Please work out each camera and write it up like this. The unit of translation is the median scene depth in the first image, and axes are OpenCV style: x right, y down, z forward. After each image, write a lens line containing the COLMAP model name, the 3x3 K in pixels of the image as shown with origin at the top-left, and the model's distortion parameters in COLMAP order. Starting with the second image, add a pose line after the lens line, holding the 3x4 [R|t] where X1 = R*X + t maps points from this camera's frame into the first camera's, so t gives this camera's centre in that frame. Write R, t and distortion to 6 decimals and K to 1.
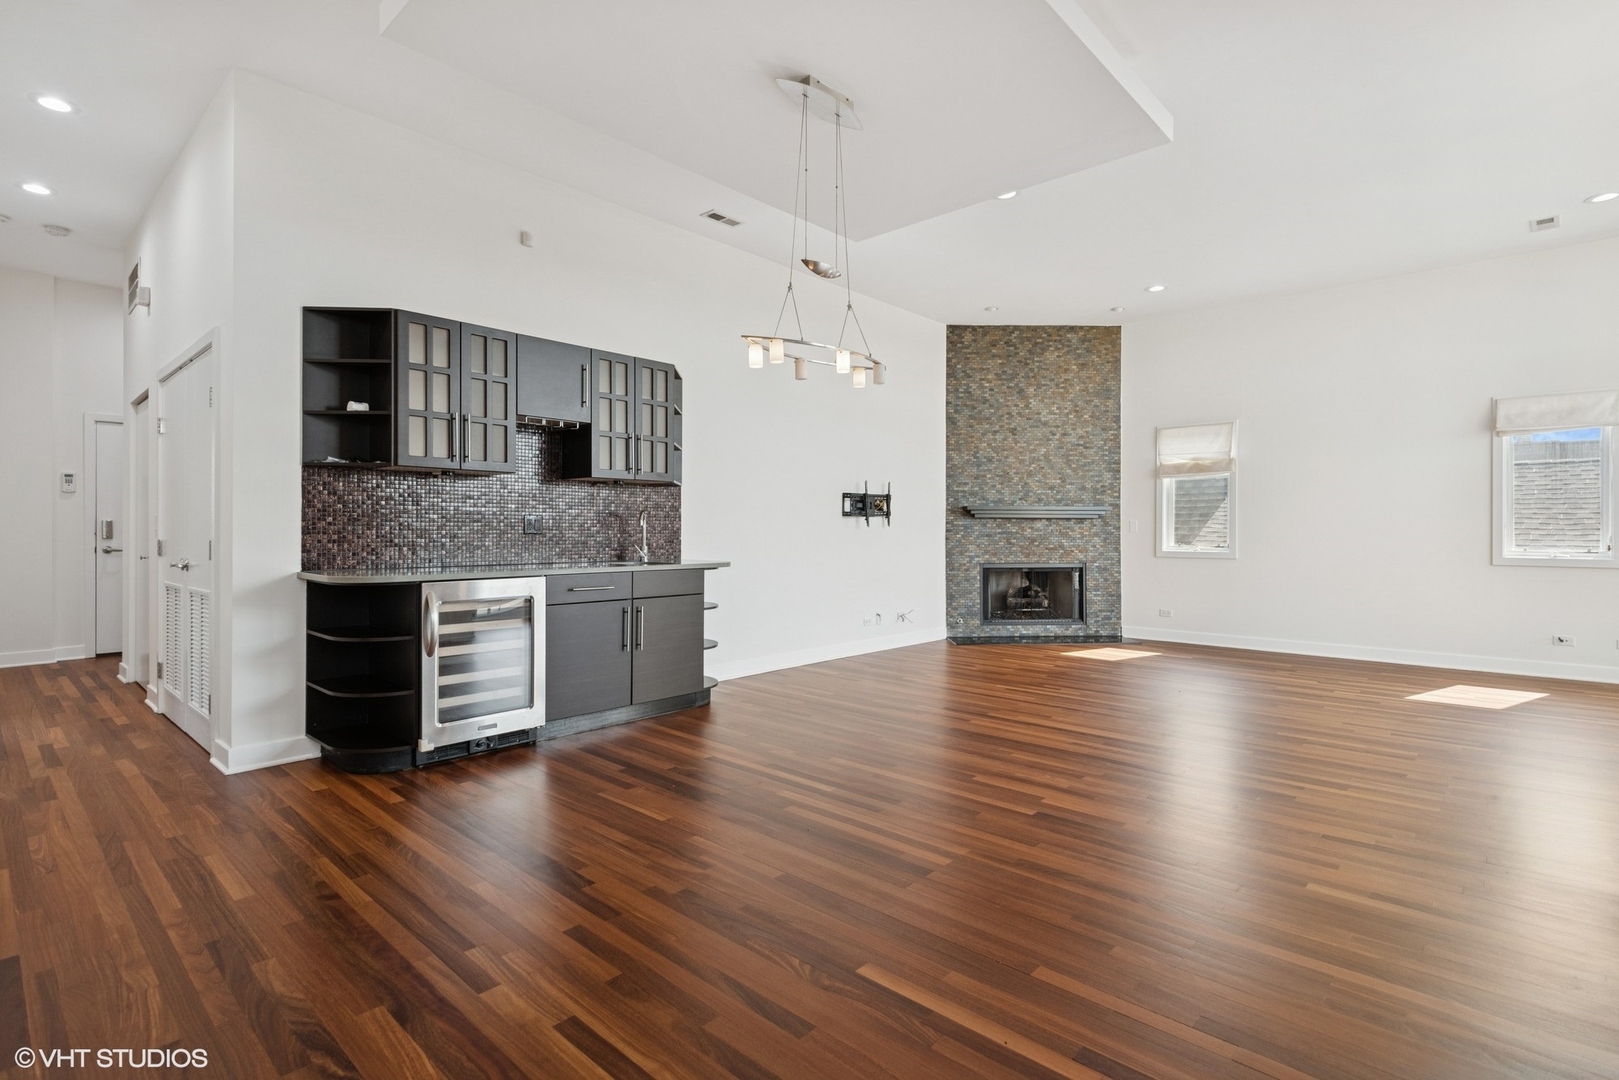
lens RADIAL K [[798.5, 0, 800.8], [0, 798.5, 529.5], [0, 0, 1]] dist [0.026174, -0.015845]
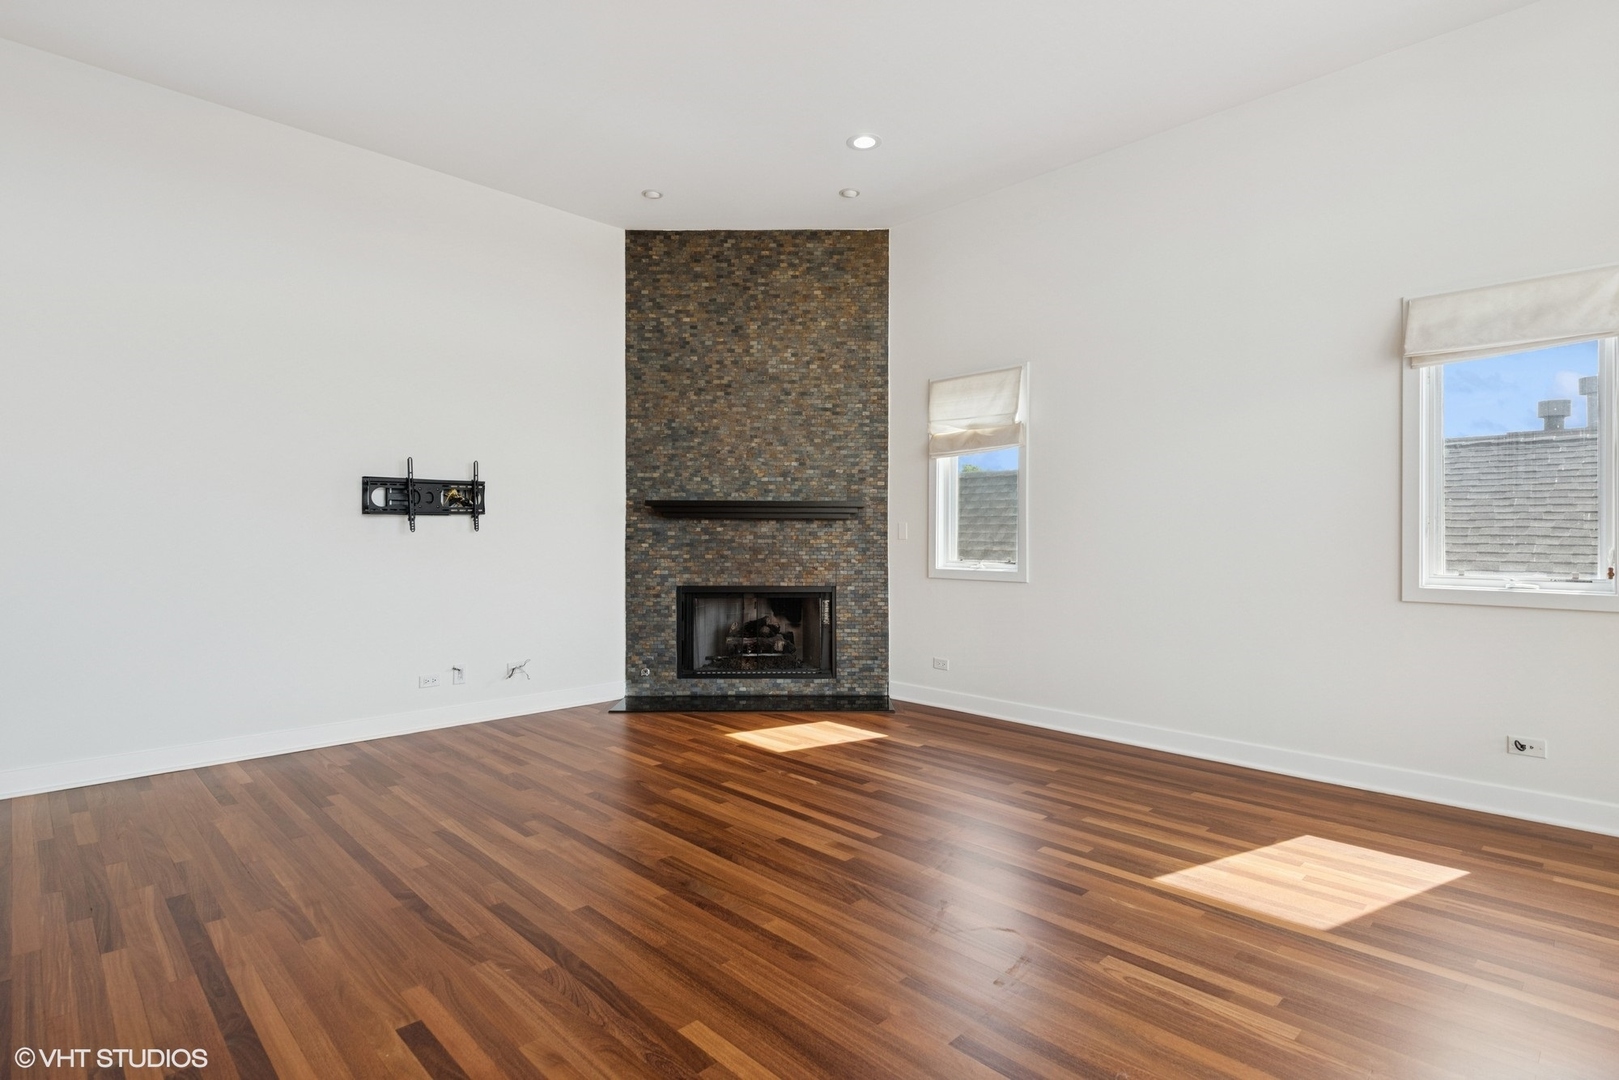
lens RADIAL K [[798.5, 0, 820.3], [0, 798.5, 539.3], [0, 0, 1]] dist [0.026174, -0.015845]
pose [[0.999209, 0.002121, -0.039706, 0.382072], [-0.001960, 0.999990, 0.004086, 0.000085], [0.039715, -0.004005, 0.999203, 0.343408]]
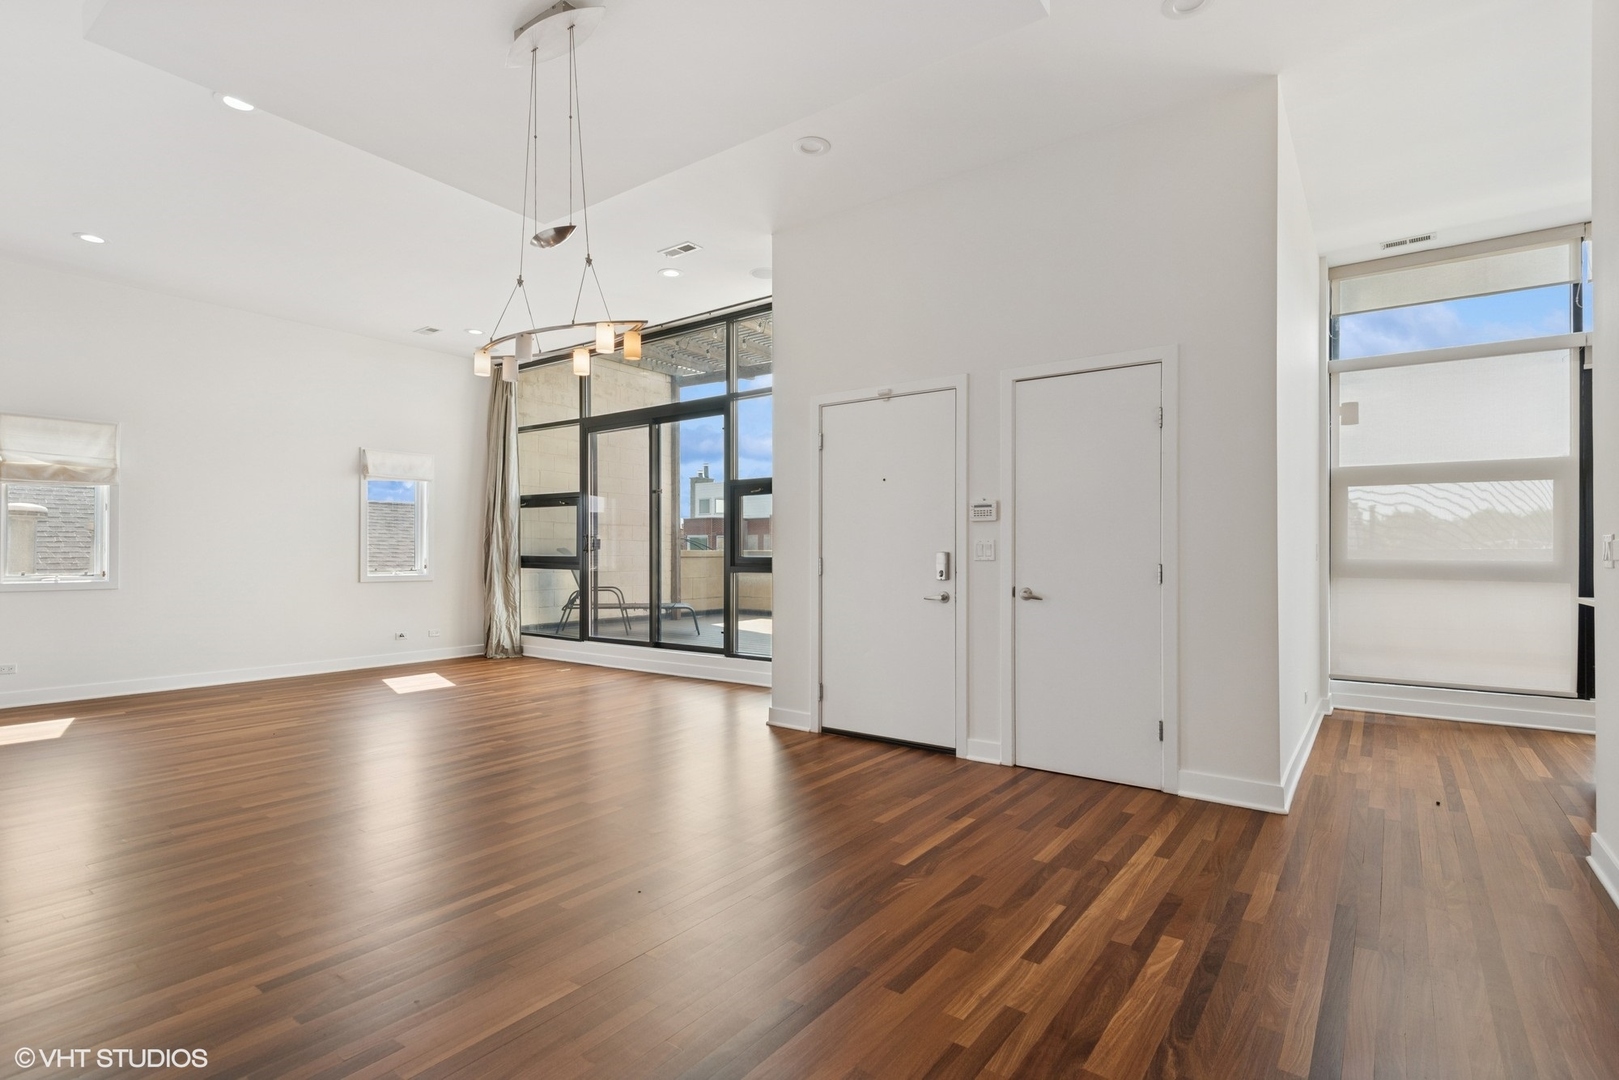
lens RADIAL K [[798.5, 0, 813.0], [0, 798.5, 552.7], [0, 0, 1]] dist [0.026174, -0.015845]
pose [[-0.112532, 0.002324, 0.993645, -0.353215], [-0.000841, 0.999997, -0.002434, 0.000510], [-0.993648, -0.001109, -0.112530, 0.354357]]
